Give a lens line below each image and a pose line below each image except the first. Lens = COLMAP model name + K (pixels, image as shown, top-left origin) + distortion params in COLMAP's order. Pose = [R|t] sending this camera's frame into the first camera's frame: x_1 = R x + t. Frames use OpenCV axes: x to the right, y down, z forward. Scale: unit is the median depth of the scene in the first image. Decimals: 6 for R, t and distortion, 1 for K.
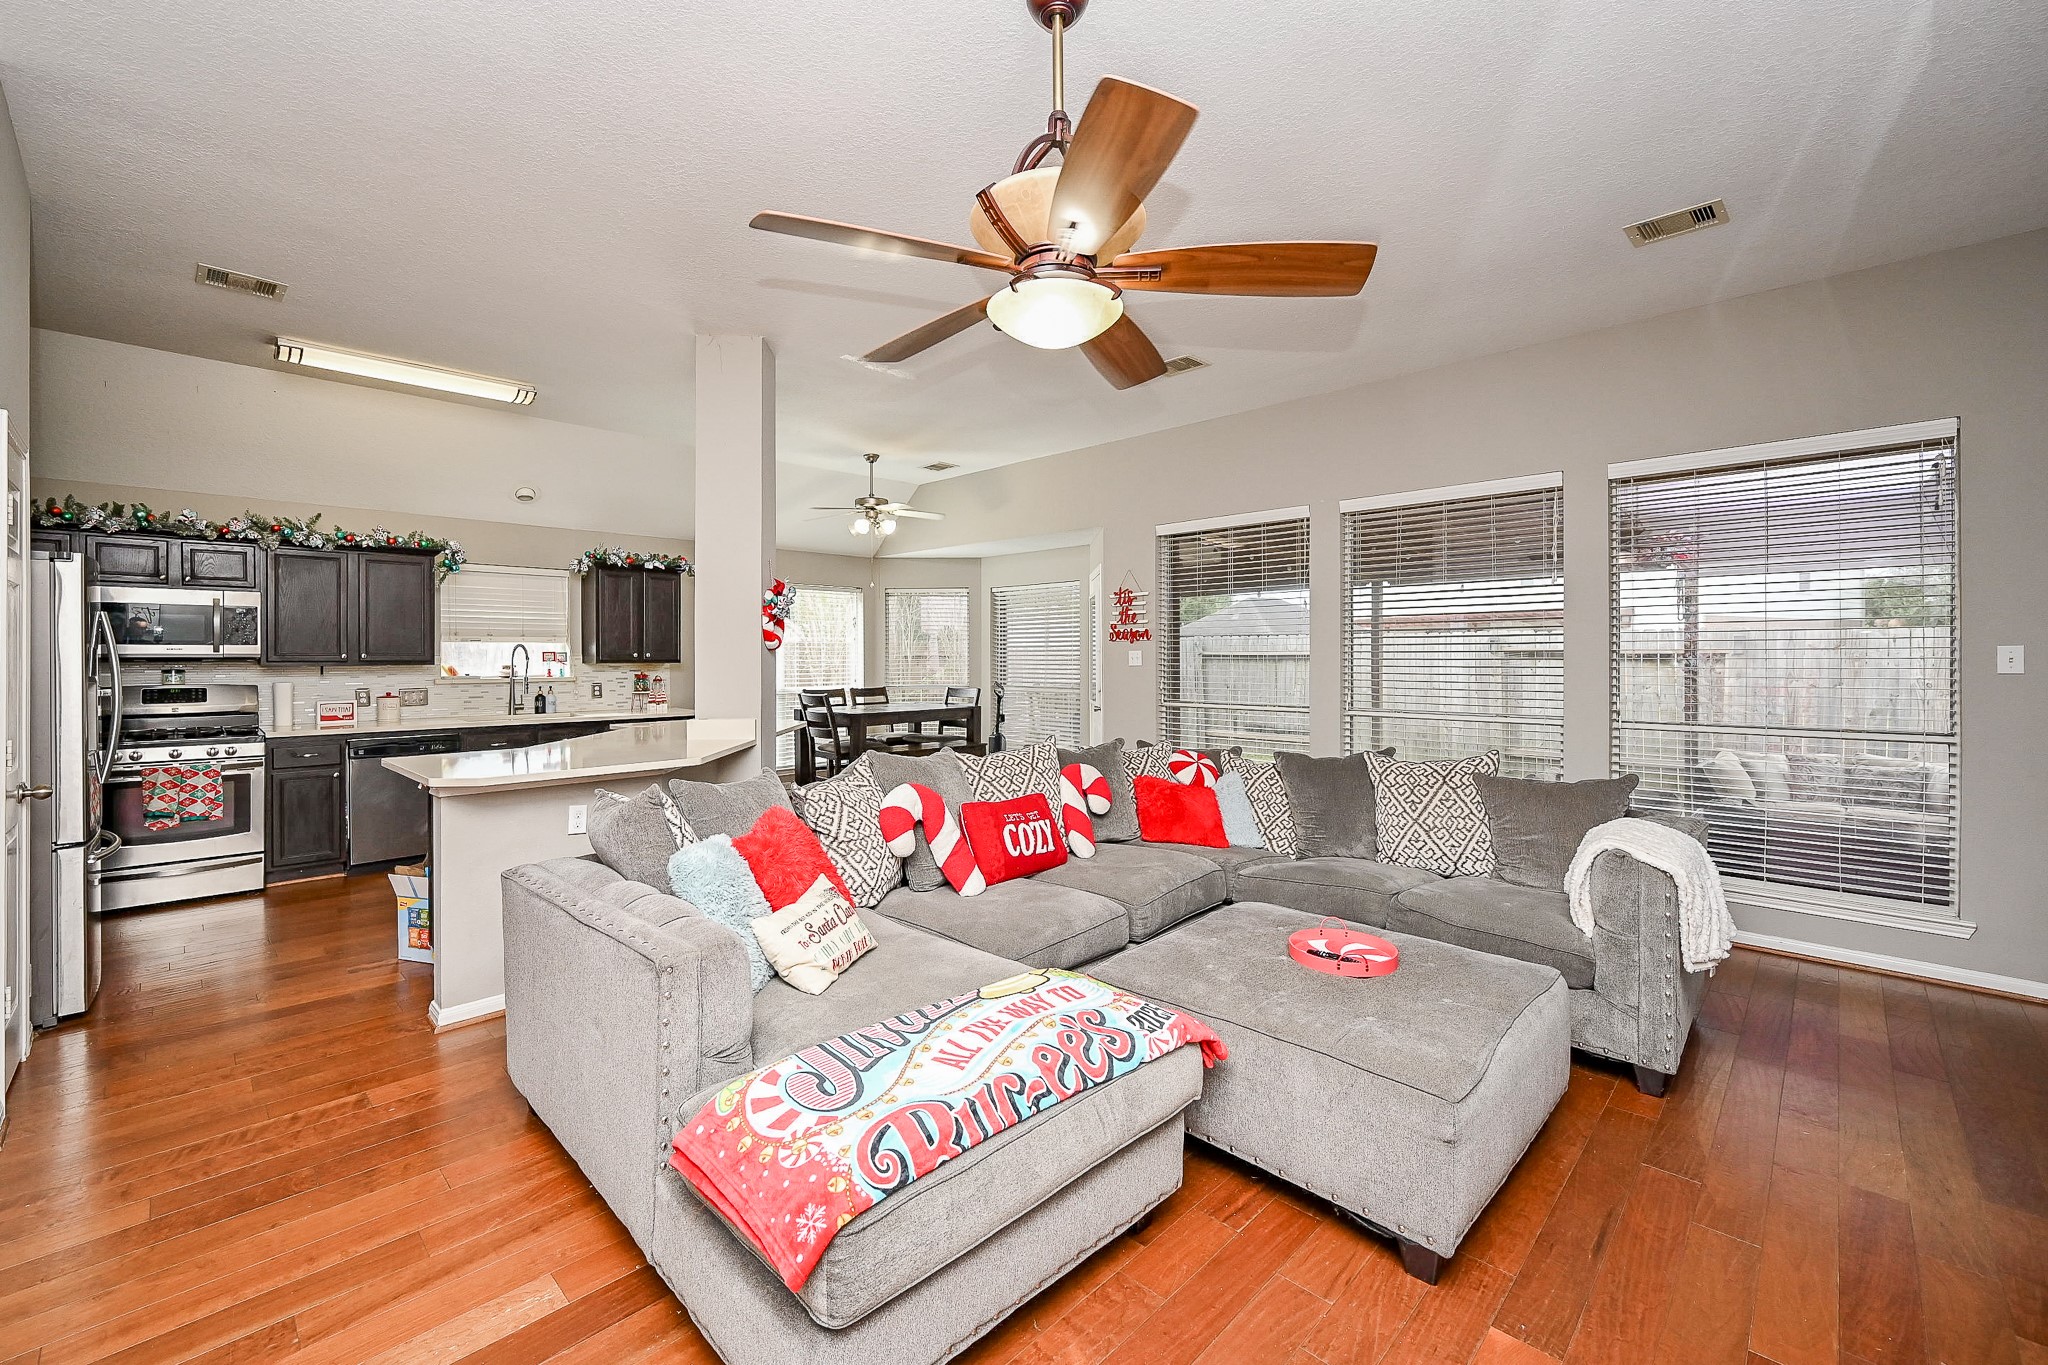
lens RADIAL K [[795.3, 0, 1009.3], [0, 795.3, 655.2], [0, 0, 1]] dist [0.000486, 0.000064]
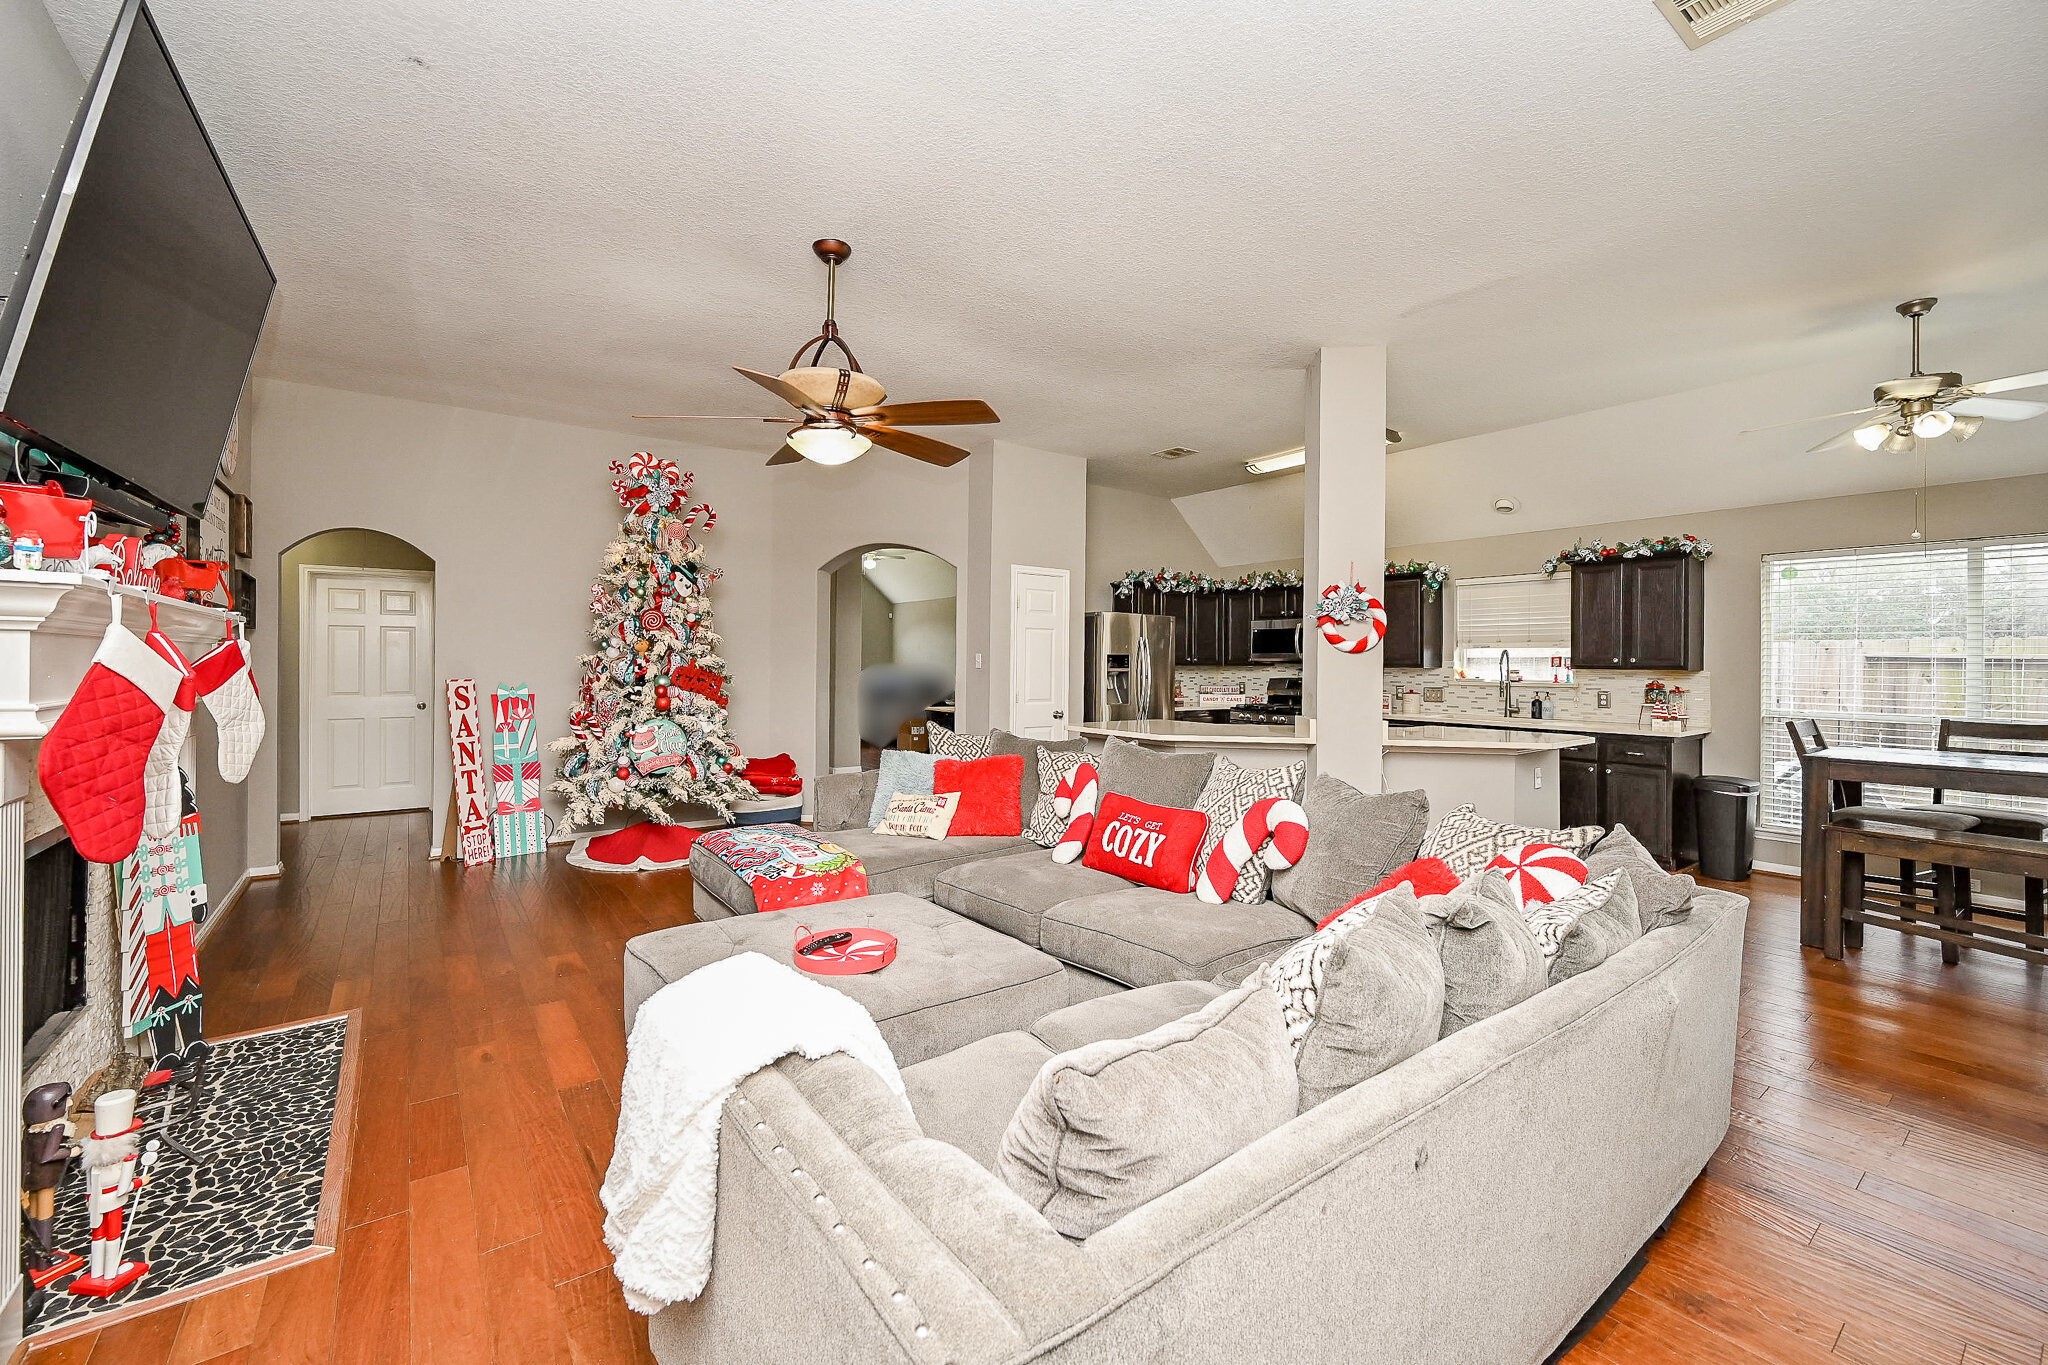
lens RADIAL K [[814.0, 0, 1030.4], [0, 814.0, 678.4], [0, 0, 1]] dist [-0.000125, 0.000022]
pose [[-0.109445, 0.020176, -0.993788, 0.498874], [-0.004526, 0.999773, 0.020796, 0.004237], [0.993983, 0.006774, -0.109329, 0.479311]]
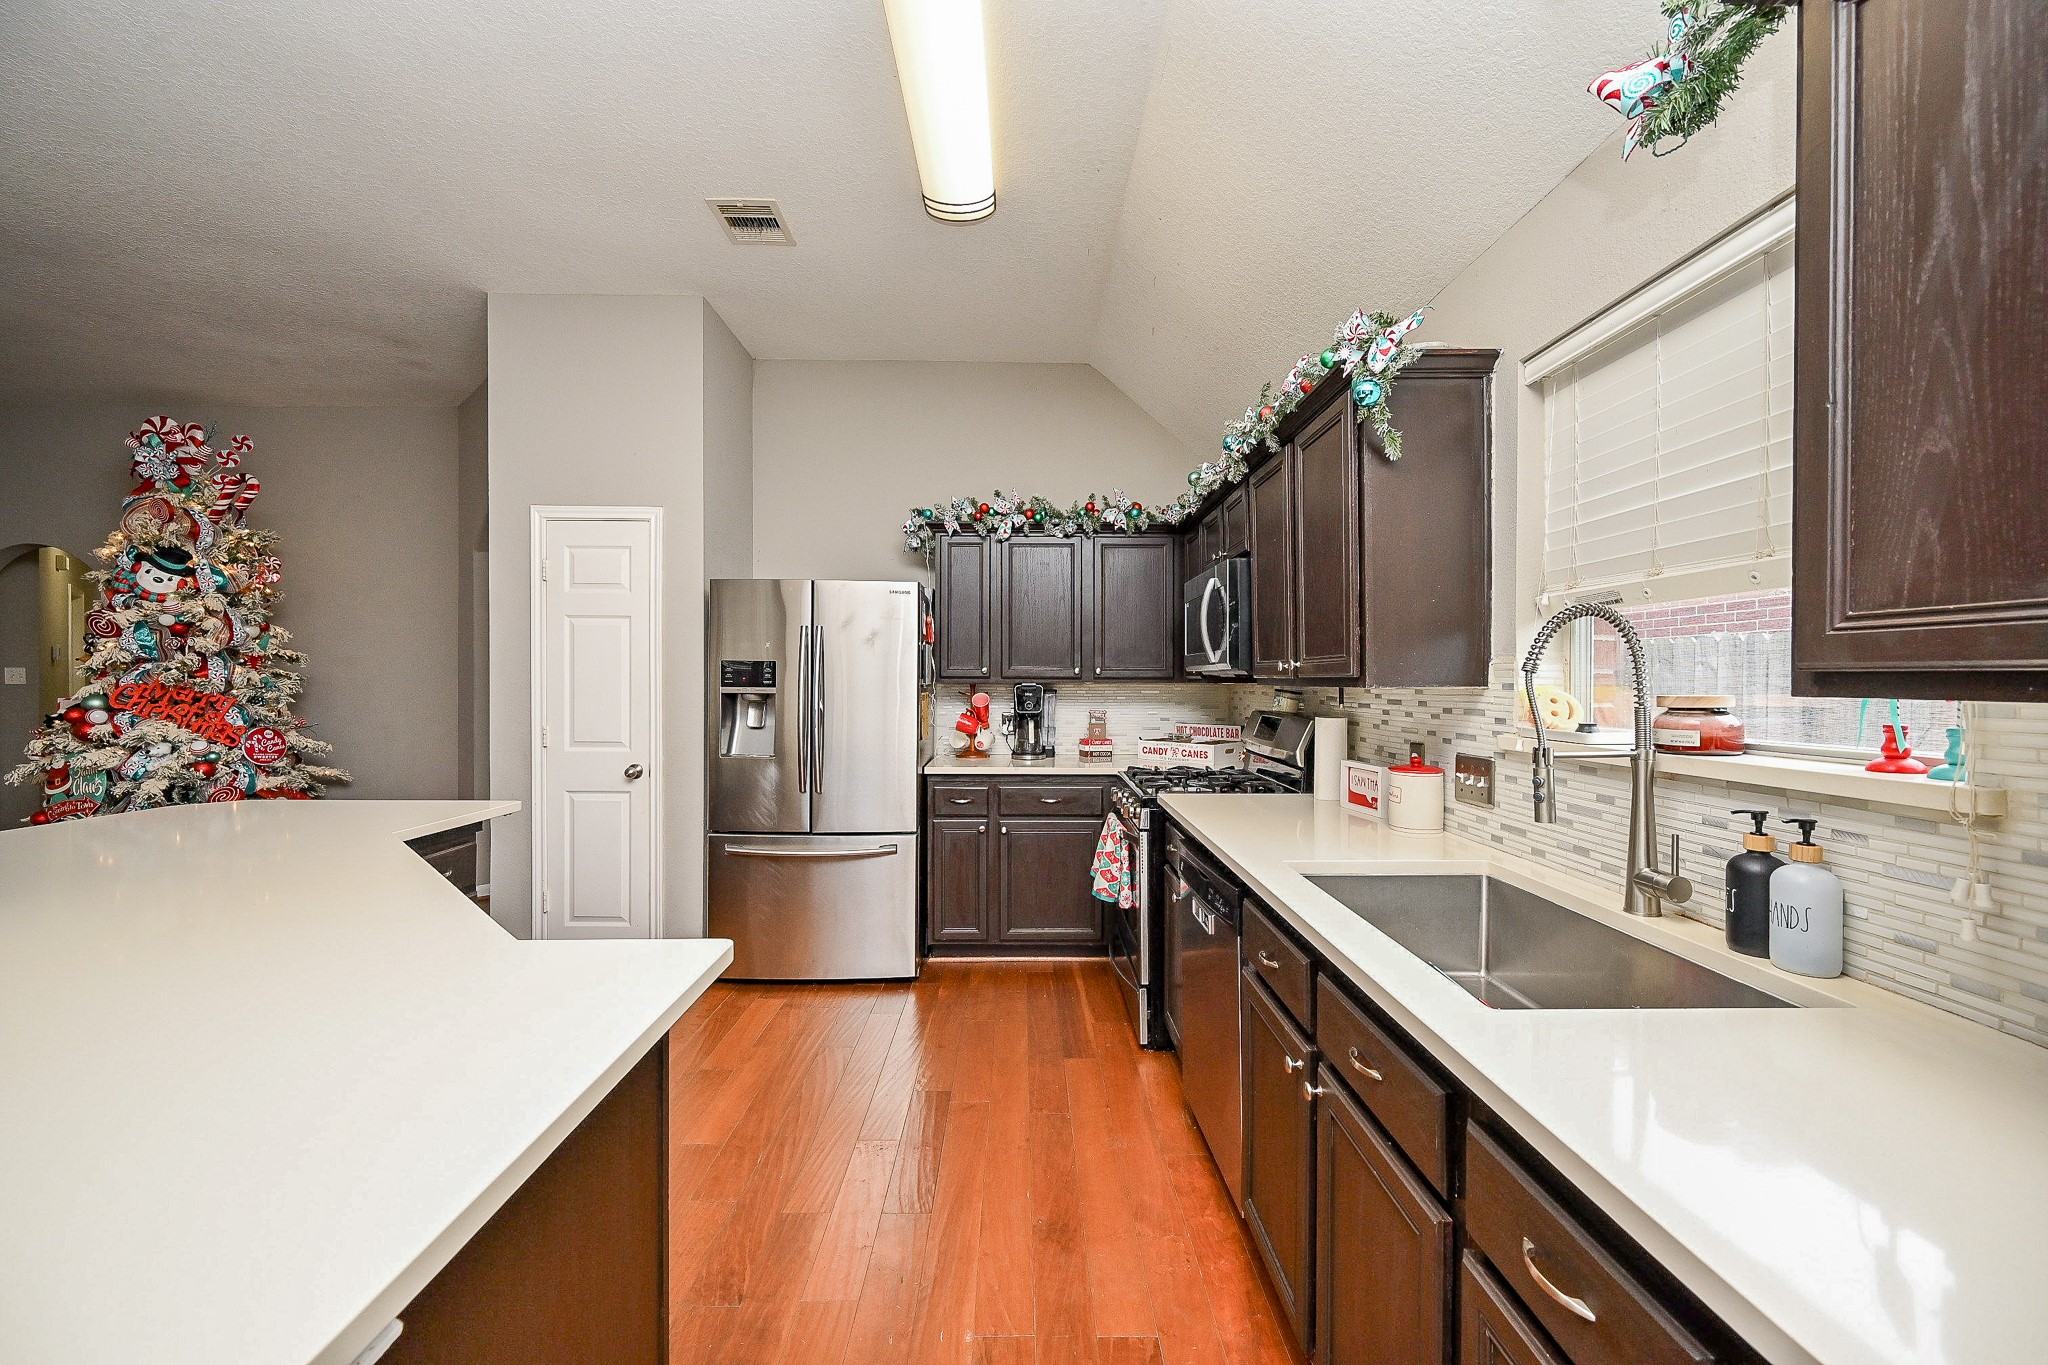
lens RADIAL K [[814.0, 0, 1030.4], [0, 814.0, 678.4], [0, 0, 1]] dist [-0.000125, 0.000022]
pose [[-0.675084, 0.004546, -0.737727, -0.323615], [0.001043, 0.999986, 0.005208, 0.004821], [0.737740, 0.002747, -0.675080, 1.006906]]
